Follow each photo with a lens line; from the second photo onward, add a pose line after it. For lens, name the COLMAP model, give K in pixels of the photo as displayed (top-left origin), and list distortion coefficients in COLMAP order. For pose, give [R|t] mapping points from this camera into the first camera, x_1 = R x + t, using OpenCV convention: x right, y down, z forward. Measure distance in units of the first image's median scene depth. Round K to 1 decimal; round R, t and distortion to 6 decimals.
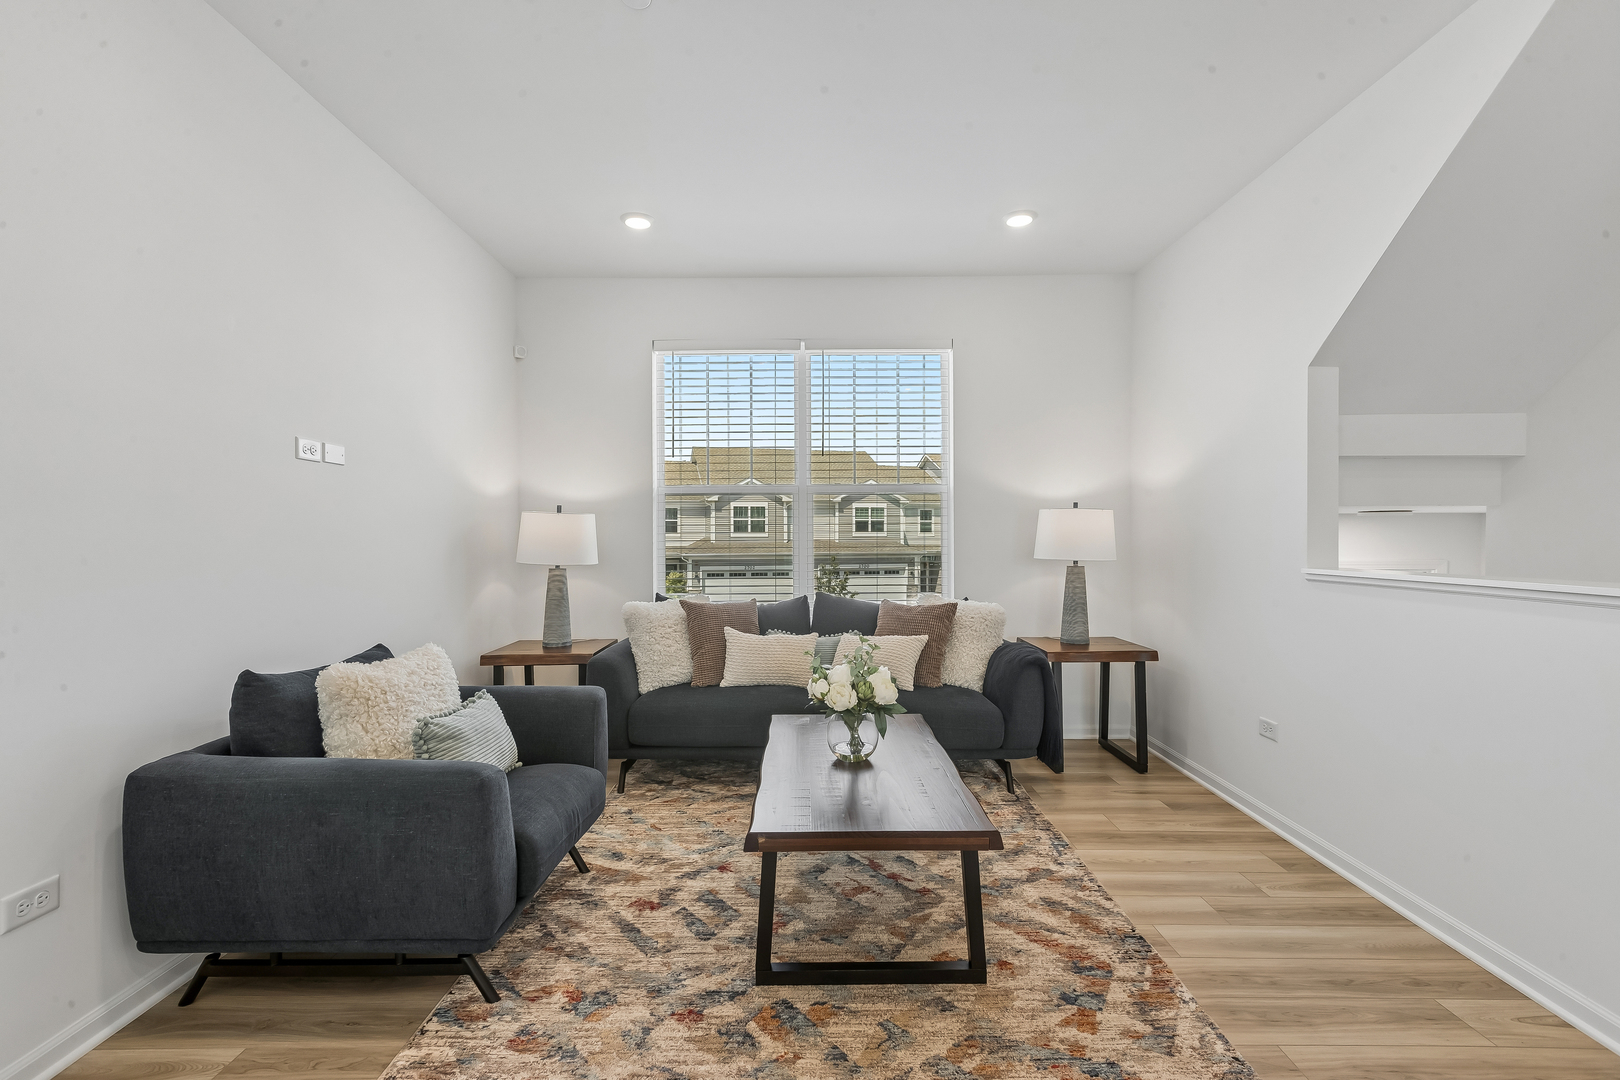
lens RADIAL K [[737.1, 0, 791.4], [0, 737.1, 548.4], [0, 0, 1]] dist [0.002293, 0.000077]
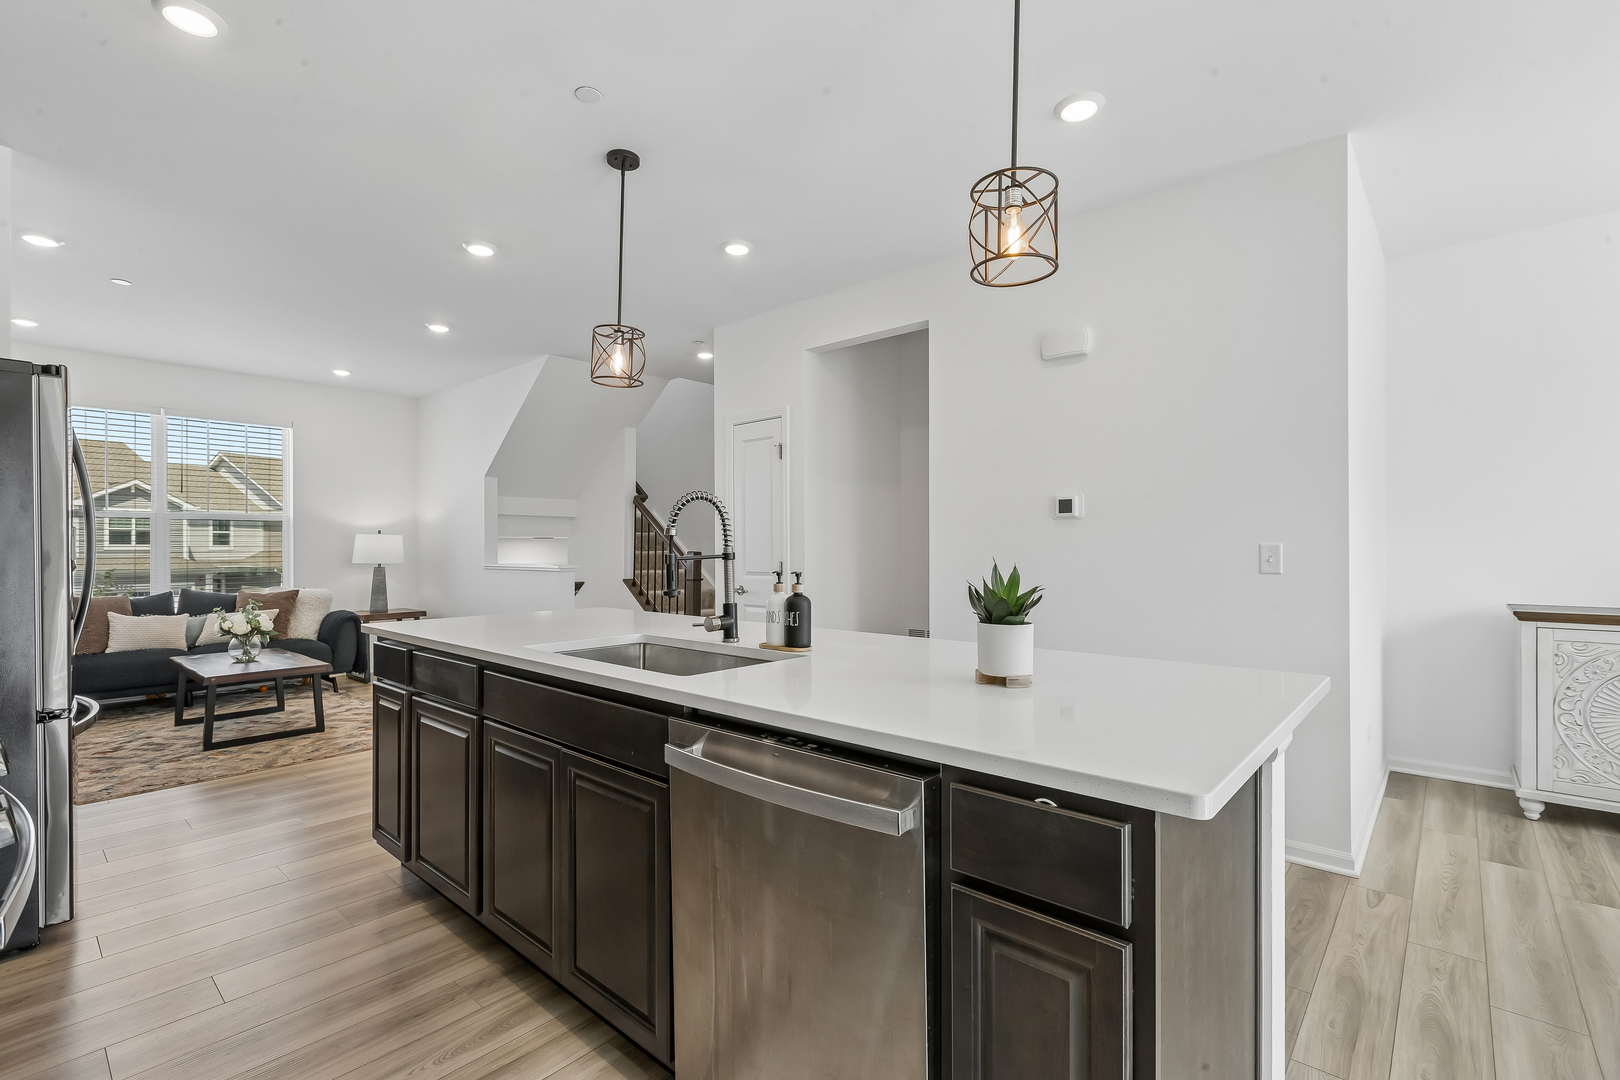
lens RADIAL K [[736.1, 0, 822.2], [0, 736.1, 544.5], [0, 0, 1]] dist [0.001101, -0.000260]
pose [[0.642458, 0.005567, 0.766301, -0.432316], [0.012348, 0.999769, -0.017615, 0.023422], [-0.766222, 0.020779, 0.642240, -1.448682]]
